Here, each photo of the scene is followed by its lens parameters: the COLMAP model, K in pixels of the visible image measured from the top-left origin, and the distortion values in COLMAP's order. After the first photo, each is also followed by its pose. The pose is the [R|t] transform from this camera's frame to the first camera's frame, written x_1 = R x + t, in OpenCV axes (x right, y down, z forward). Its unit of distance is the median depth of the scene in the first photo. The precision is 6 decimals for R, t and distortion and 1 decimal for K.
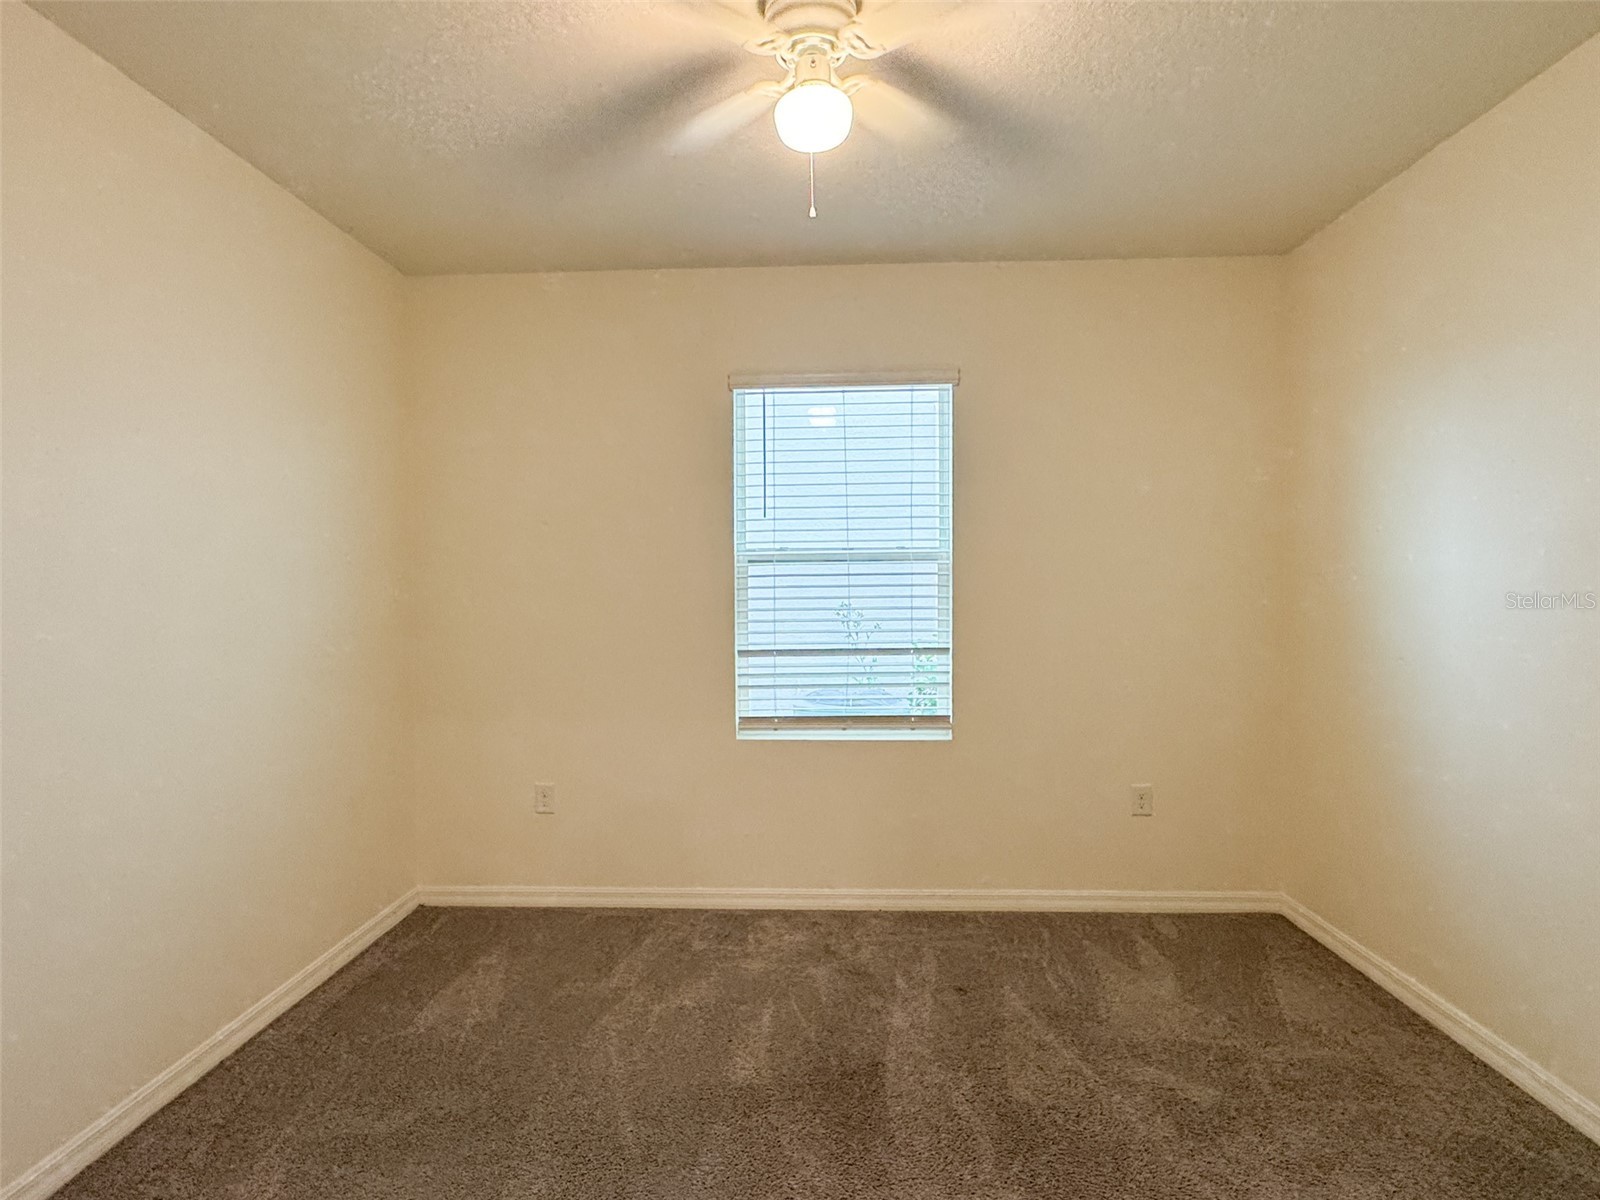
lens RADIAL K [[950.7, 0, 798.3], [0, 950.7, 611.3], [0, 0, 1]] dist [0.000767, 0.000113]
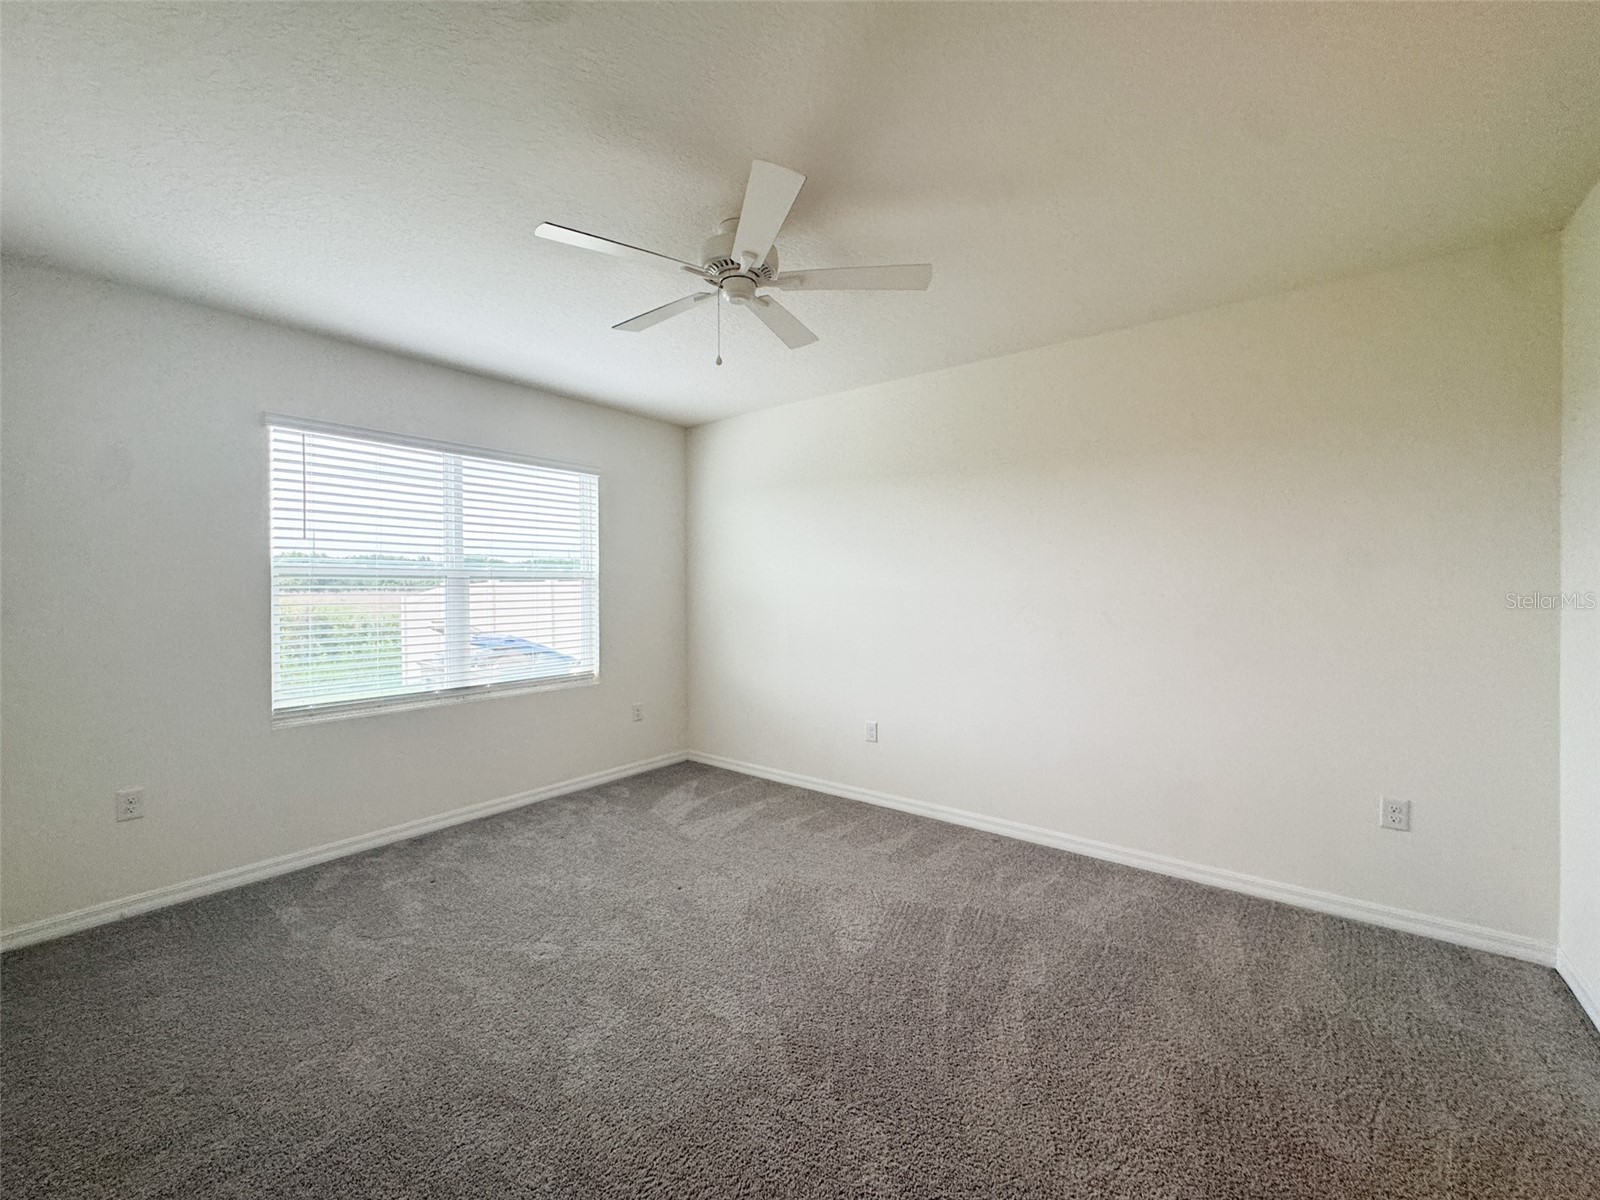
lens RADIAL K [[654.1, 0, 794.5], [0, 654.1, 591.9], [0, 0, 1]] dist [-0.001041, -0.000572]
pose [[0.563371, 0.006720, 0.826177, -0.376515], [0.024204, 0.999403, -0.024634, 0.005363], [-0.825849, 0.033875, 0.562872, 0.029127]]
